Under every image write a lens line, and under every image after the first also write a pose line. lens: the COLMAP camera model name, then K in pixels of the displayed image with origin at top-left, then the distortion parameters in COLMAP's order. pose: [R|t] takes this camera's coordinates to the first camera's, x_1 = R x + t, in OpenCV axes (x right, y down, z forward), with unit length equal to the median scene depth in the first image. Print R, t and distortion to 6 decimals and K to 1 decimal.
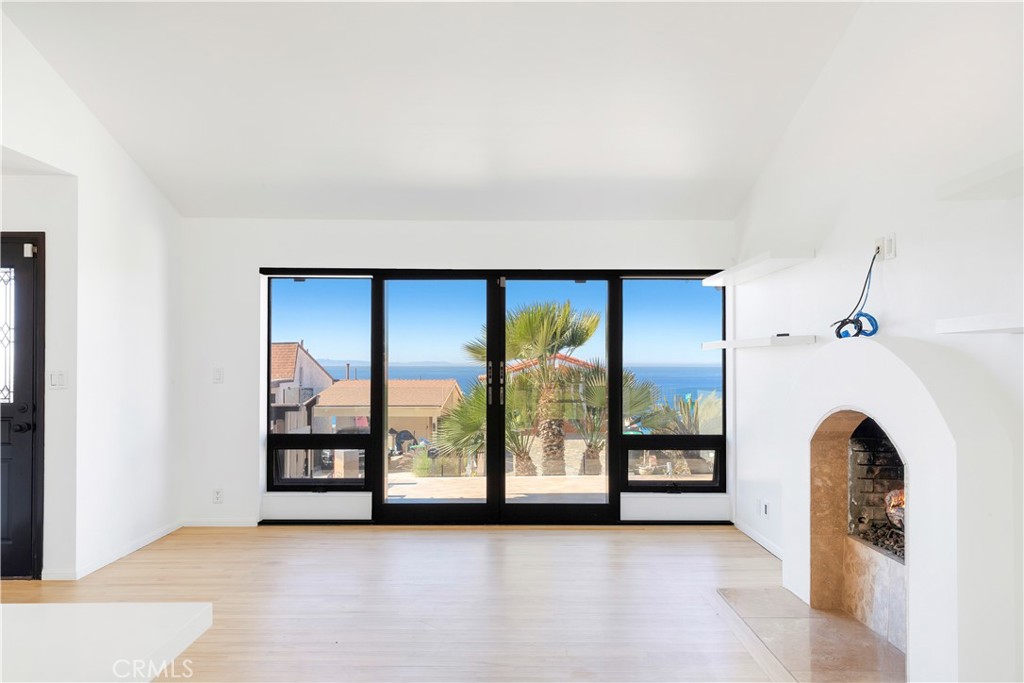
lens RADIAL K [[716.4, 0, 511.6], [0, 716.4, 351.0], [0, 0, 1]] dist [0.025267, 0.006758]
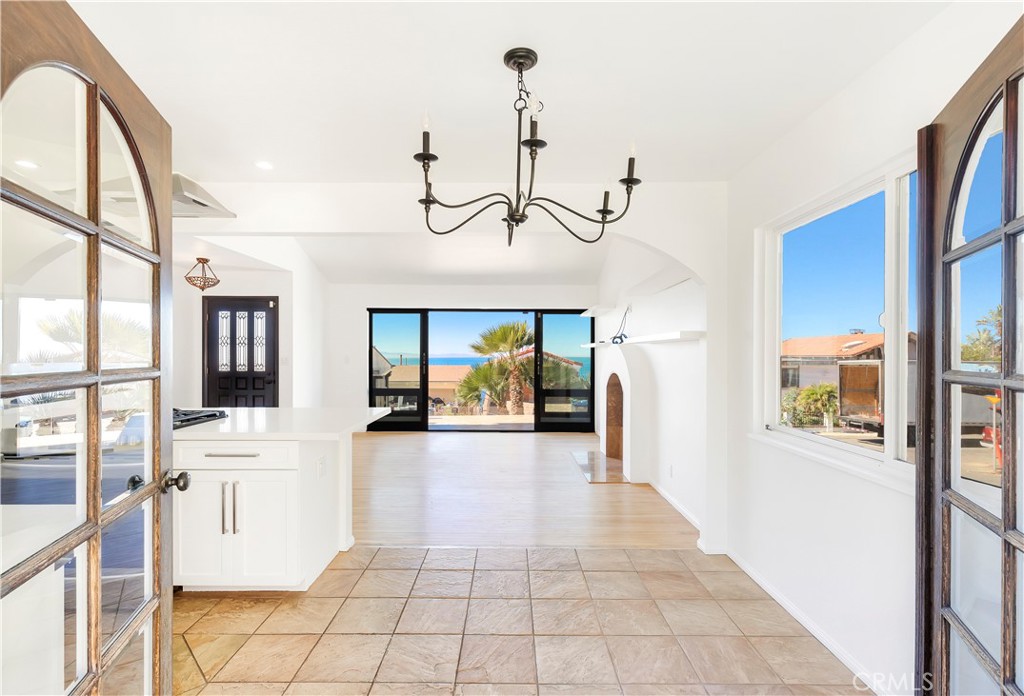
lens RADIAL K [[494.2, 0, 511.6], [0, 494.2, 351.2], [0, 0, 1]] dist [-0.001734, -0.000182]
pose [[0.999999, 0.001574, -0.000245, 0.086219], [-0.001572, 0.999955, 0.009370, -0.006761], [0.000260, -0.009370, 0.999956, -0.544568]]
